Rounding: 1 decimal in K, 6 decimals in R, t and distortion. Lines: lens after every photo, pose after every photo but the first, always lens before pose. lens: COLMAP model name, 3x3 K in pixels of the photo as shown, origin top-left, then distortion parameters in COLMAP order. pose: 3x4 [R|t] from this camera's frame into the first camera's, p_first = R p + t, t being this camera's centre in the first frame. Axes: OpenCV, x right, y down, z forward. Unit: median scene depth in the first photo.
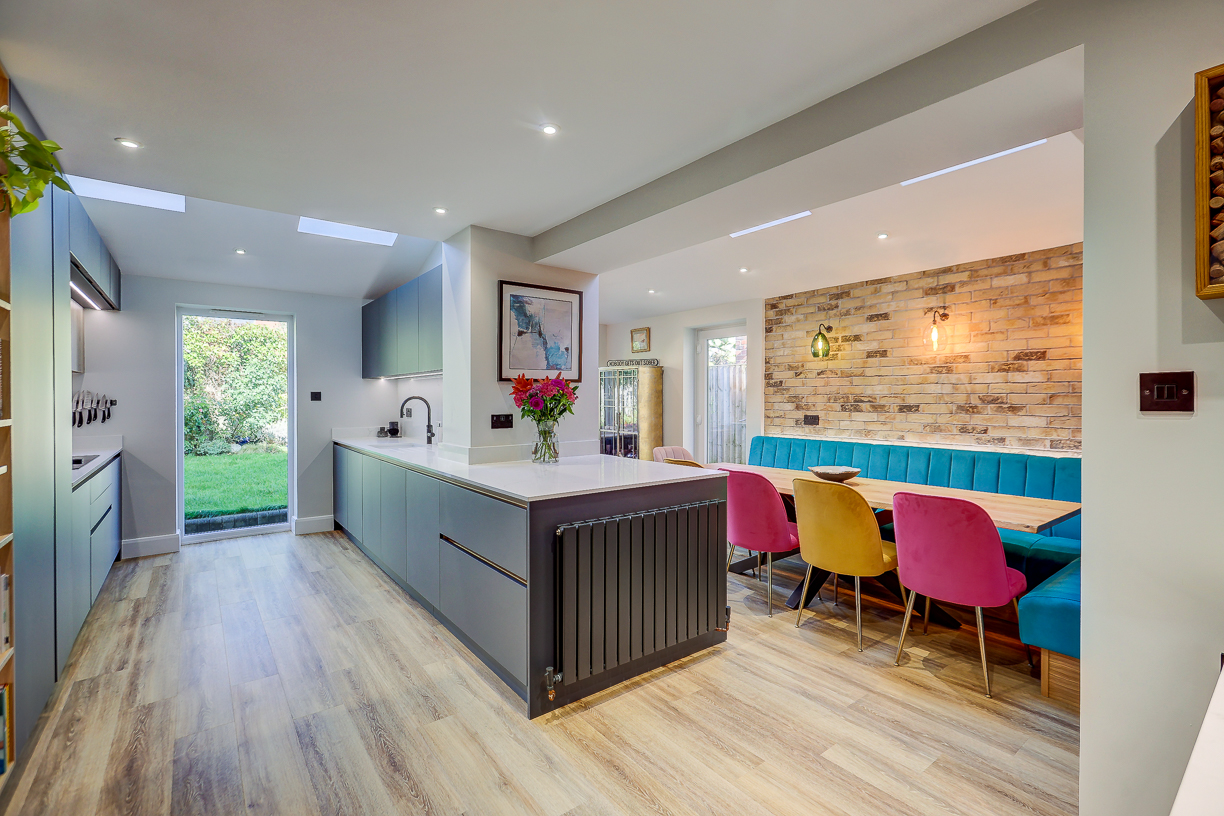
lens RADIAL K [[549.3, 0, 627.5], [0, 549.3, 403.9], [0, 0, 1]] dist [-0.023559, 0.012379]
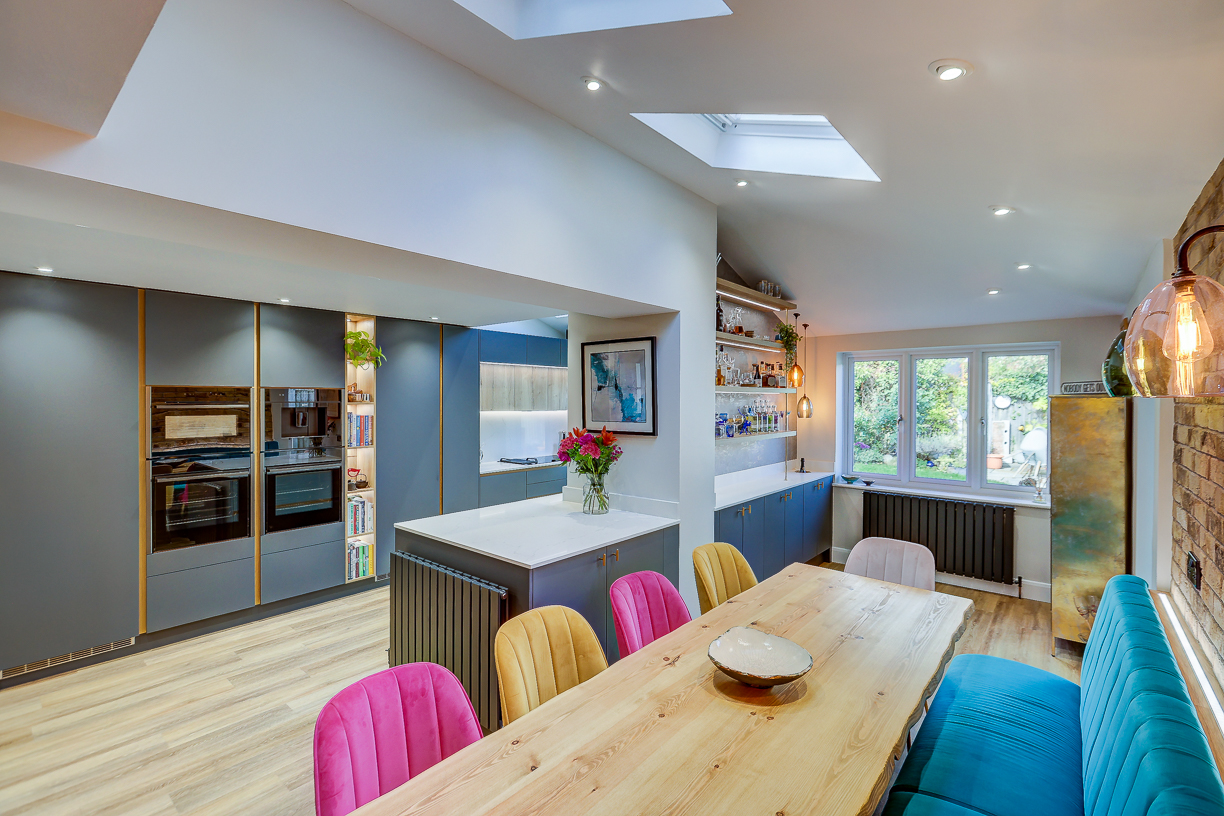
lens RADIAL K [[552.2, 0, 617.3], [0, 552.2, 401.6], [0, 0, 1]] dist [-0.000412, 0.000509]
pose [[0.195350, 0.008623, -0.980696, 0.649151], [-0.014328, 0.999880, 0.005938, -0.080871], [0.980629, 0.012891, 0.195450, 0.610177]]
